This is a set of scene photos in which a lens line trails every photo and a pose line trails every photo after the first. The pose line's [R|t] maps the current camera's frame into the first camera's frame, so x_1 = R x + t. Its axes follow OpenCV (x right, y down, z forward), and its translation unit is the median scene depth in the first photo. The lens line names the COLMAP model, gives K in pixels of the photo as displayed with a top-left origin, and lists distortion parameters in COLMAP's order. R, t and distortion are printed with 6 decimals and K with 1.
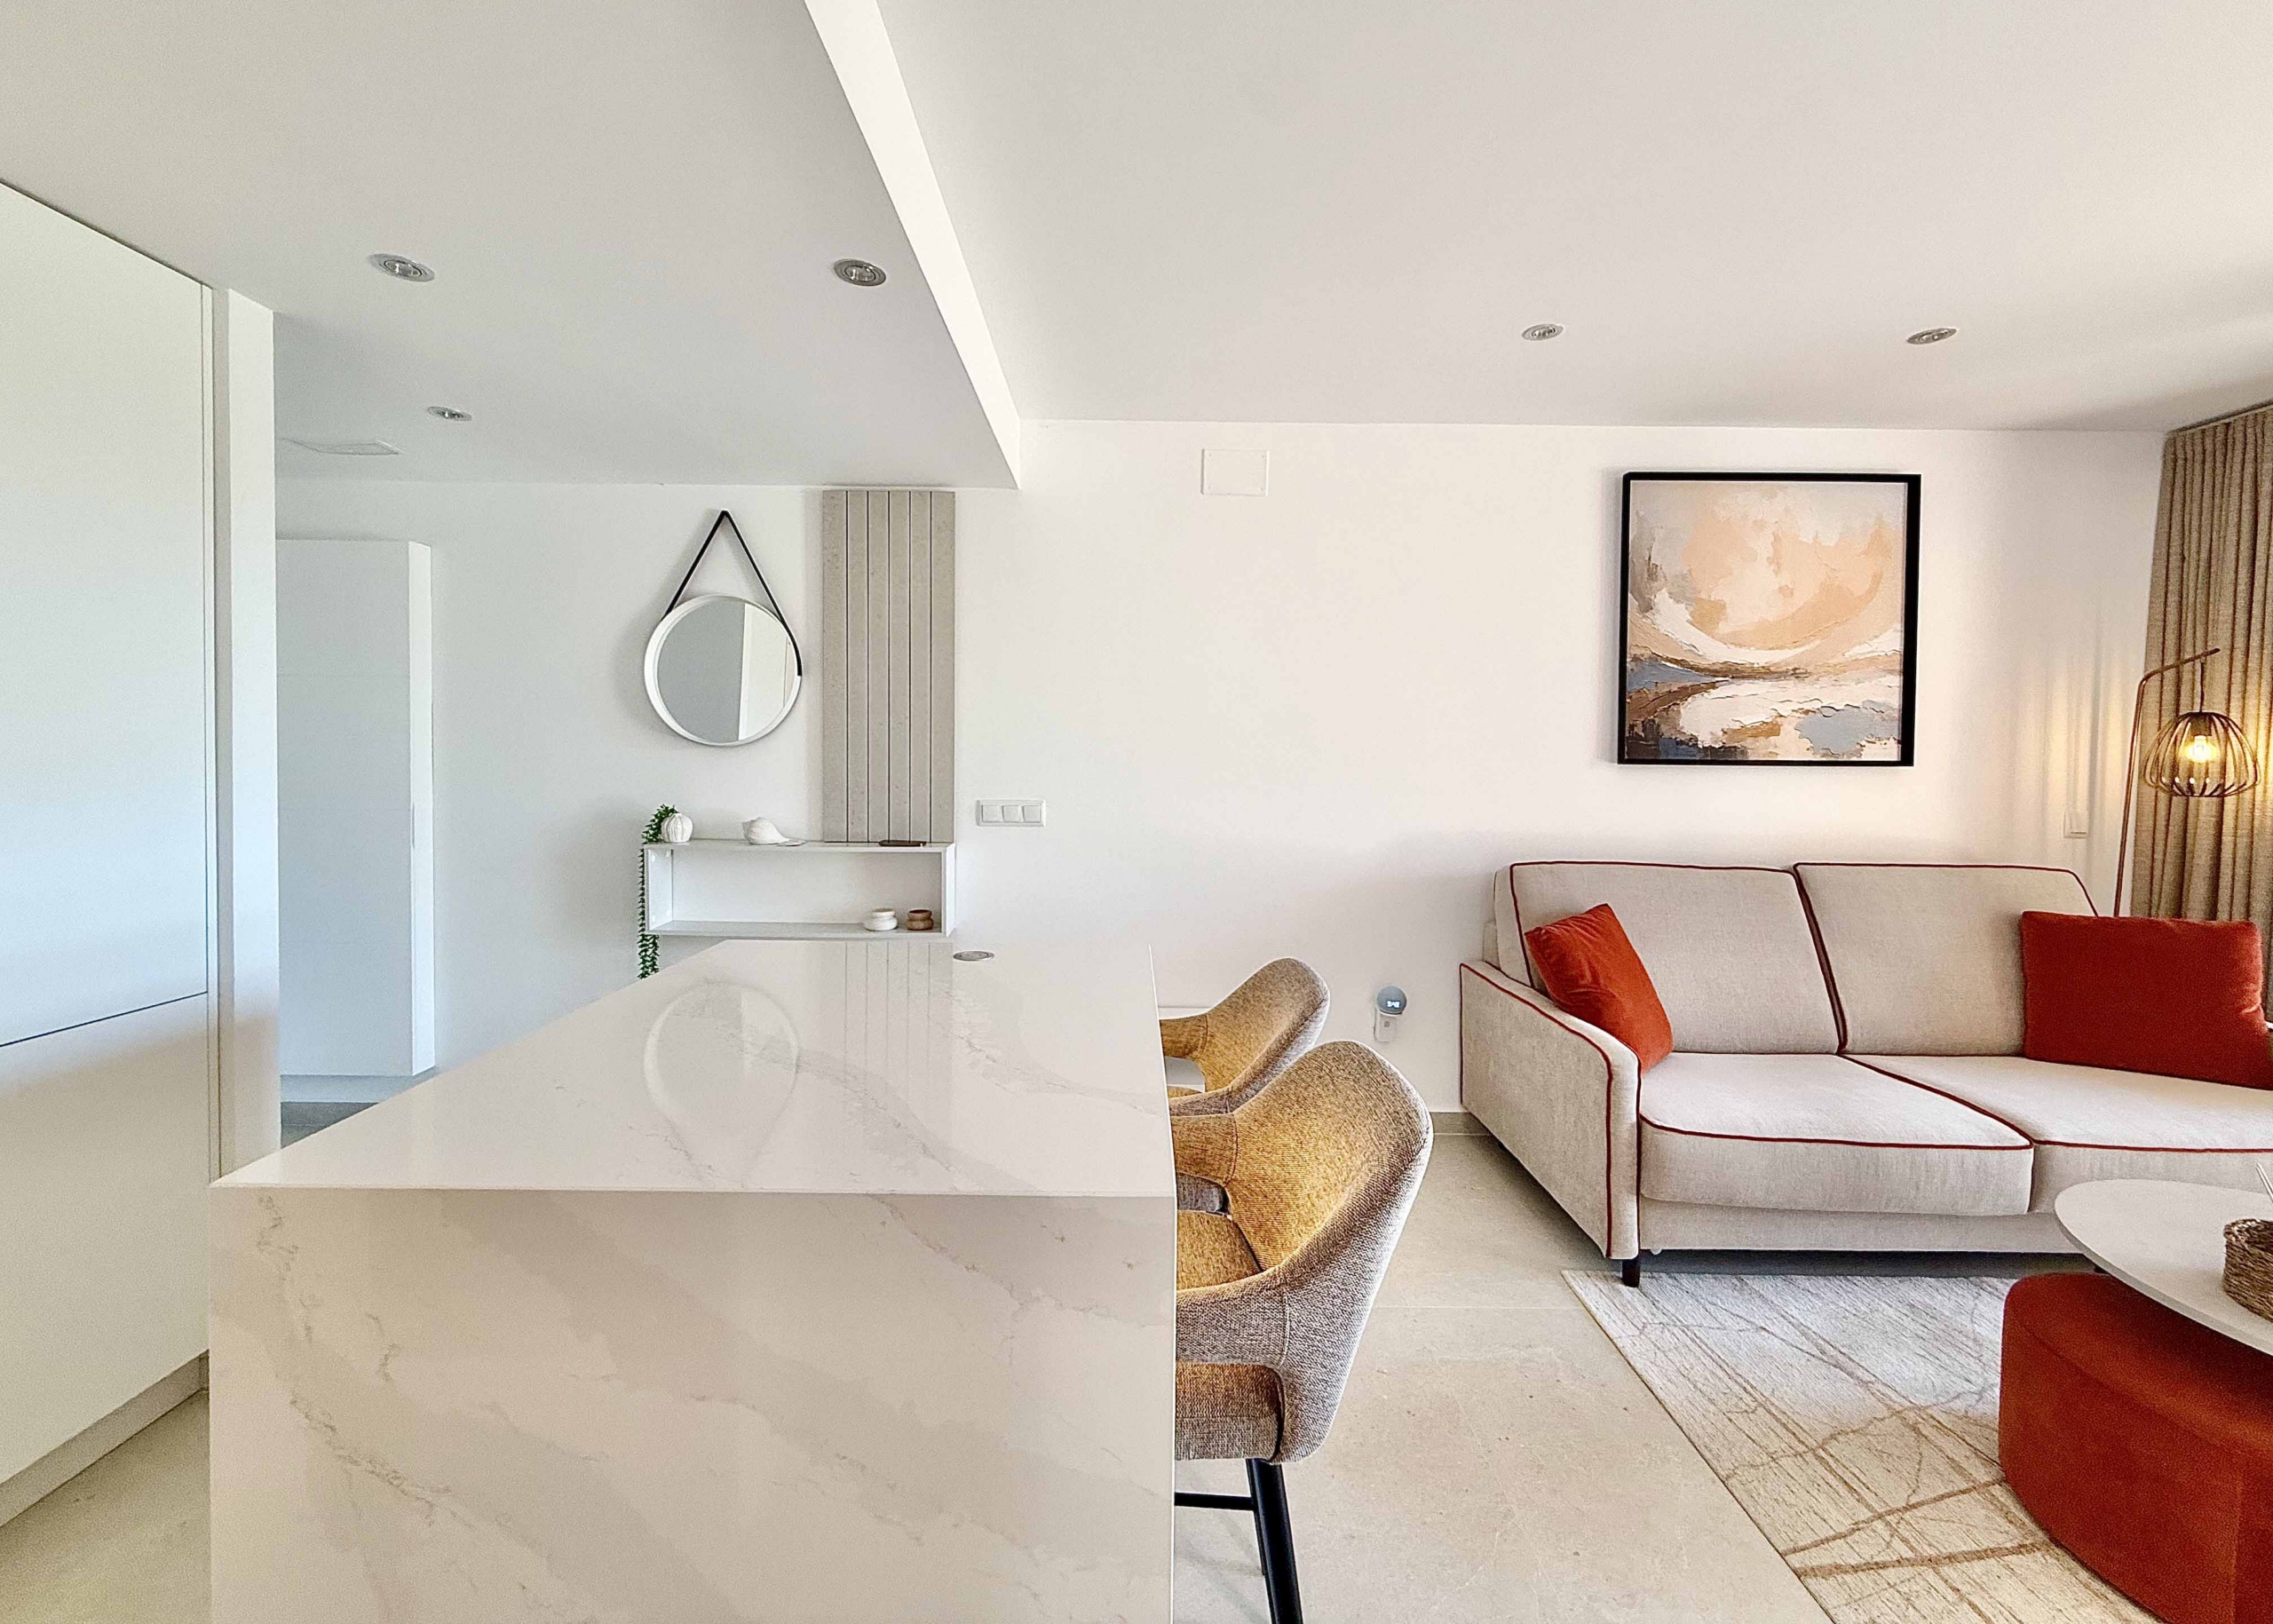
lens RADIAL K [[908.8, 0, 1129.1], [0, 908.8, 767.7], [0, 0, 1]] dist [0.003126, 0.000313]
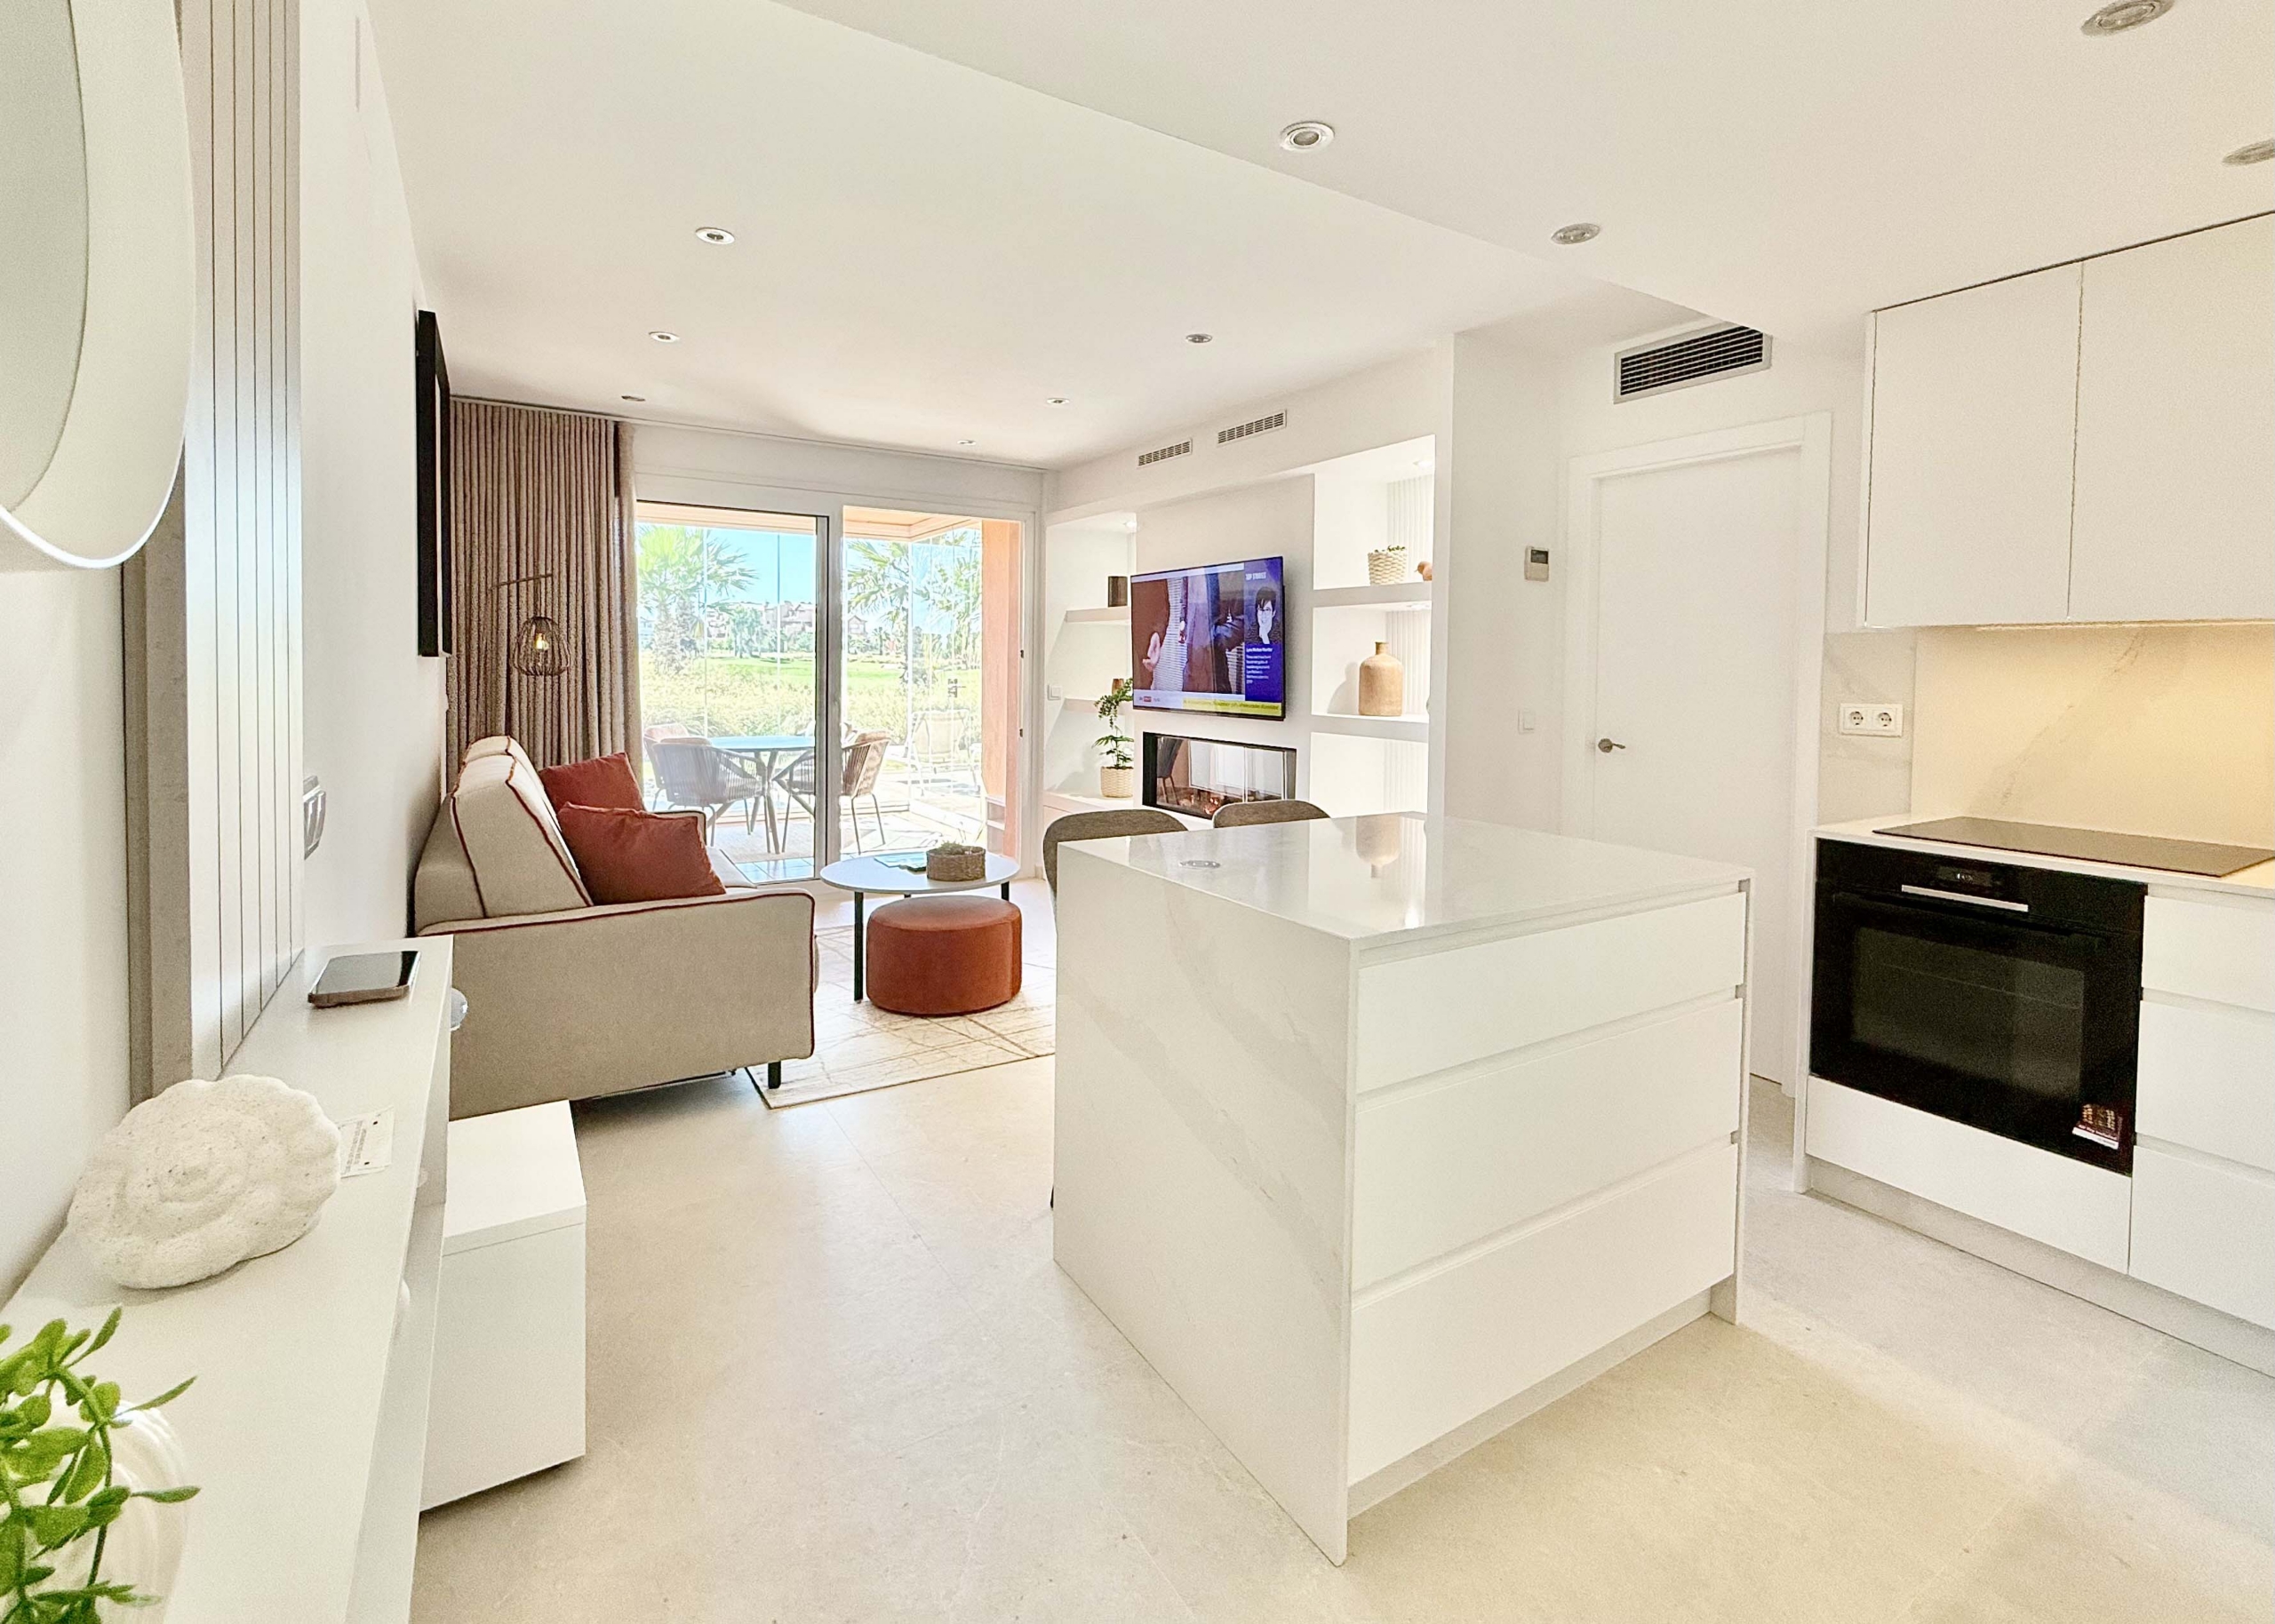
lens RADIAL K [[1020.6, 0, 1136.2], [0, 1020.6, 699.2], [0, 0, 1]] dist [0.000620, 0.000143]
pose [[-0.522921, -0.046381, 0.851118, -0.603455], [-0.001284, 0.998560, 0.053627, -0.017061], [-0.852380, 0.026950, -0.522227, 0.935981]]
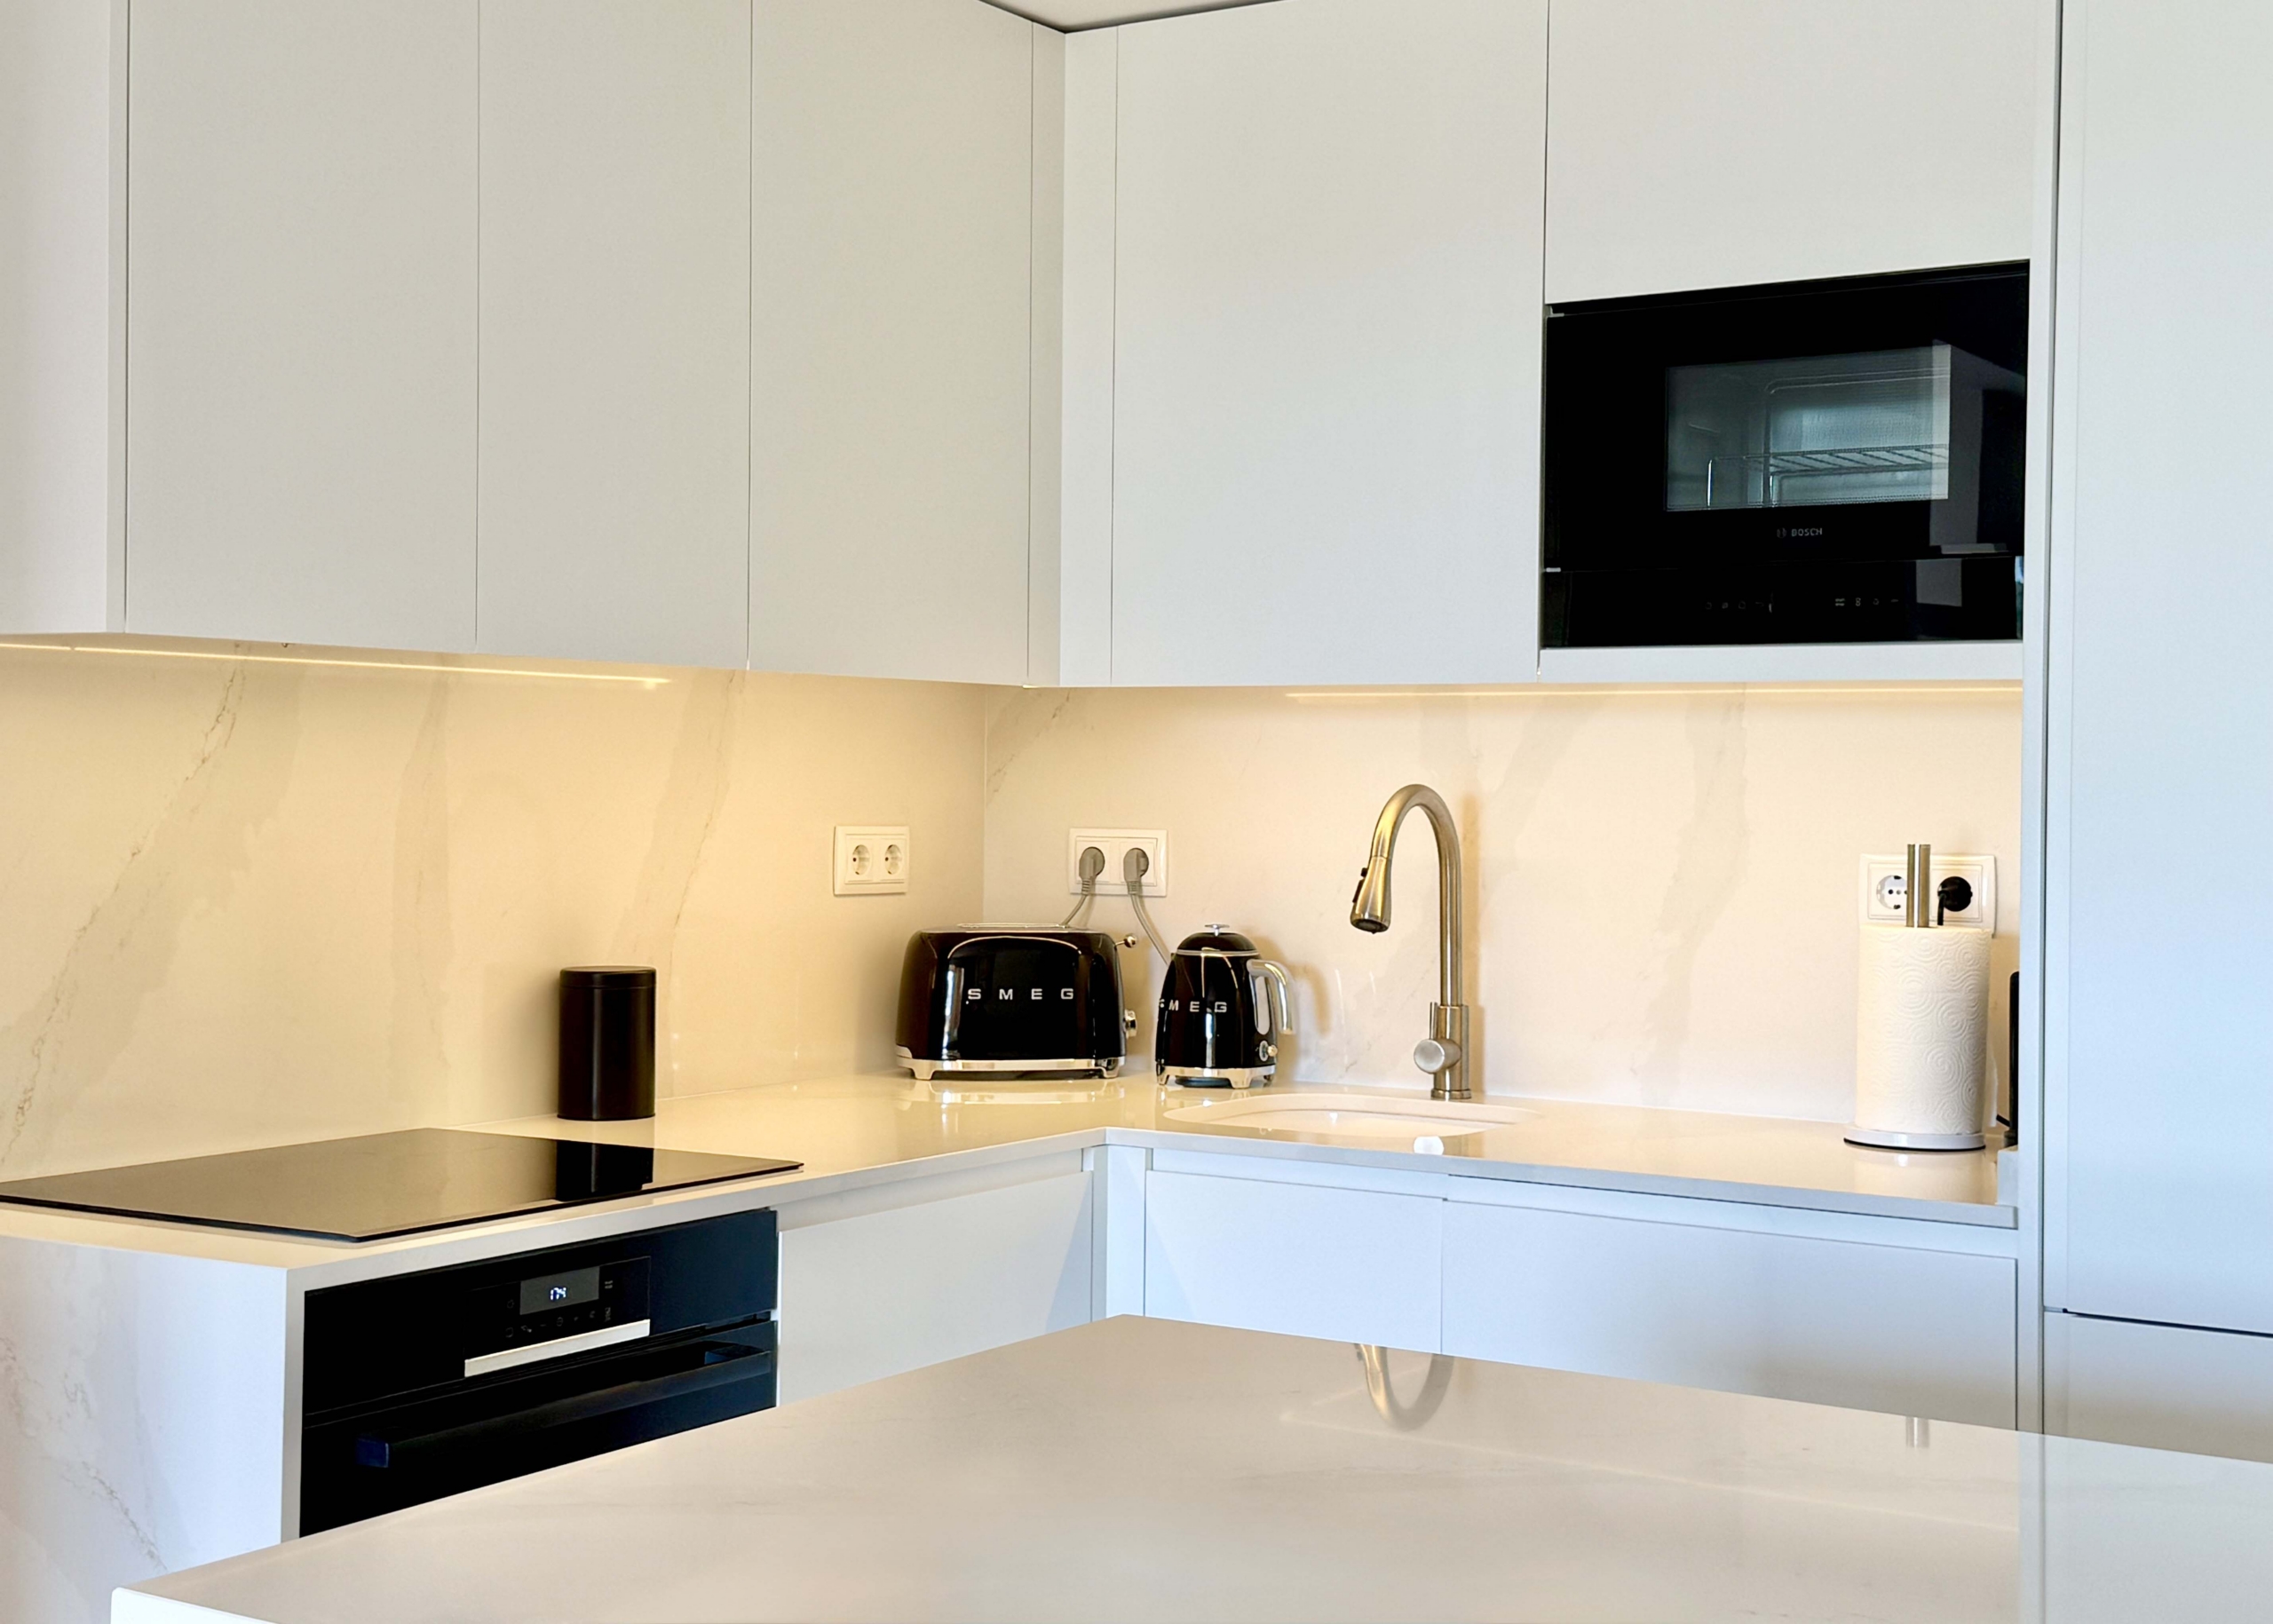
lens RADIAL K [[3029.9, 0, 1139.3], [0, 3029.9, 745.2], [0, 0, 1]] dist [0.190394, -0.385931]
pose [[-0.546676, -0.027871, -0.836880, 0.329076], [-0.032530, 0.999398, -0.012034, -0.000817], [0.836712, 0.020645, -0.547254, 0.661687]]
